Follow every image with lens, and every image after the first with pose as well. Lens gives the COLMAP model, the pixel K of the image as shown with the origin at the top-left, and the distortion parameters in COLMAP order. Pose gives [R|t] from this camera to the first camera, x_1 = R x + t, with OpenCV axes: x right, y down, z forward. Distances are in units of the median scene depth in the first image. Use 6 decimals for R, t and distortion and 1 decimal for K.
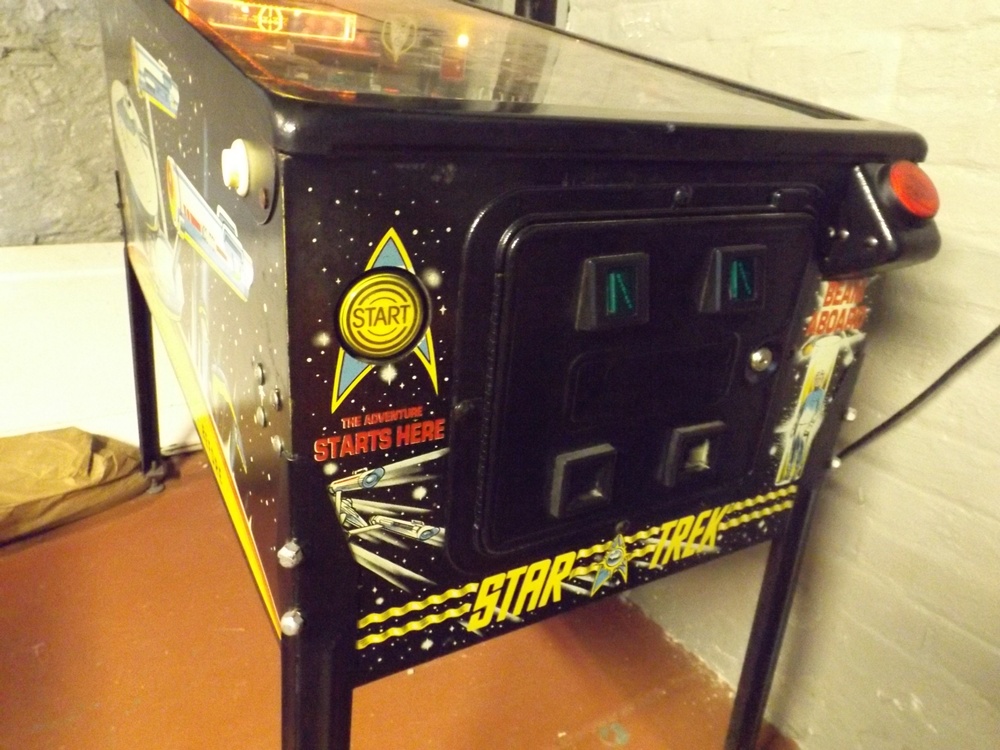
lens RADIAL K [[728.1, 0, 502.7], [0, 728.1, 381.7], [0, 0, 1]] dist [0.034292, -0.030748]
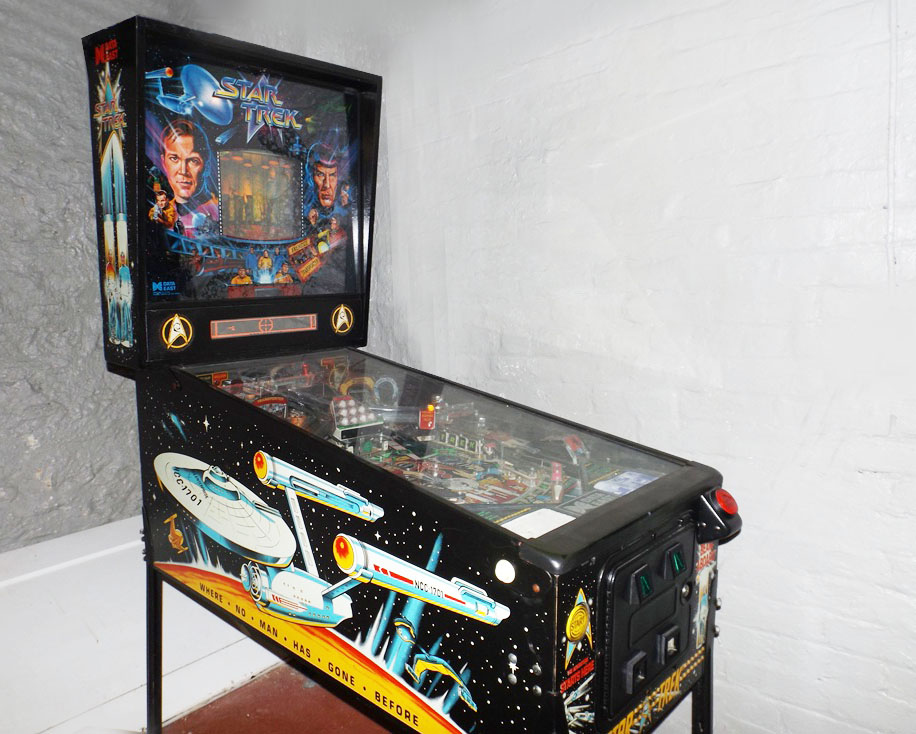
lens RADIAL K [[741.1, 0, 438.1], [0, 741.1, 357.9], [0, 0, 1]] dist [0.048089, -0.040387]
pose [[0.953135, -0.132400, 0.272038, -0.840908], [0.195406, 0.955860, -0.219427, -0.345405], [-0.230978, 0.262302, 0.936935, -1.053264]]
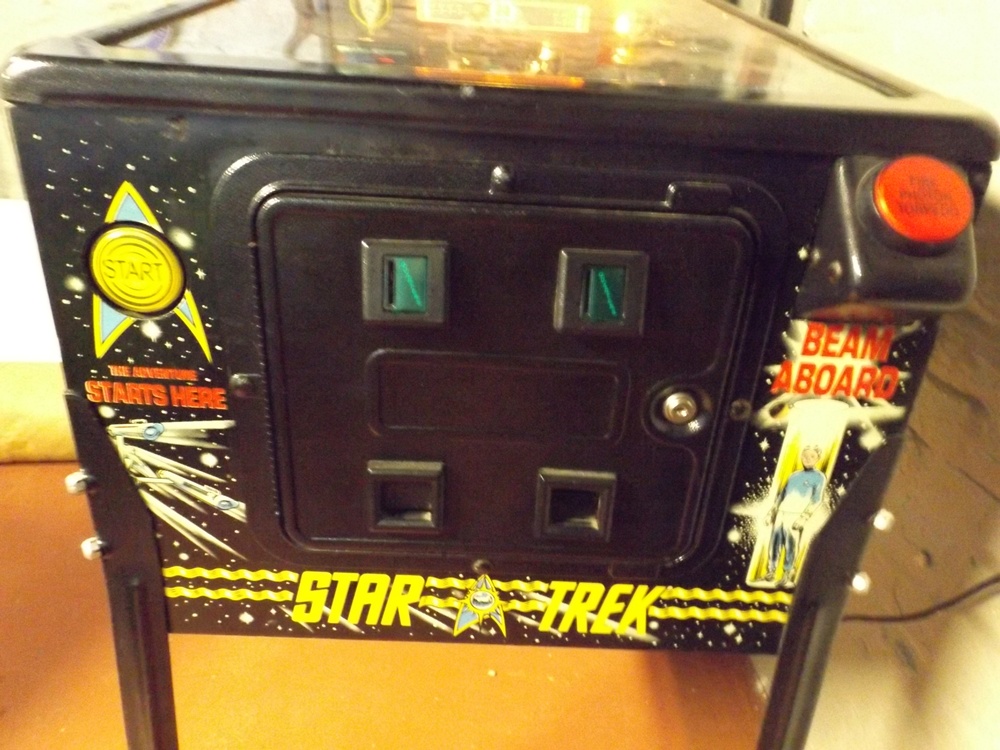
lens RADIAL K [[728.1, 0, 505.3], [0, 728.1, 373.0], [0, 0, 1]] dist [0.034292, -0.030748]
pose [[0.869151, 0.184303, -0.458921, 0.547054], [-0.188972, 0.981315, 0.036201, -0.060353], [0.457018, 0.055259, 0.887739, 0.247364]]
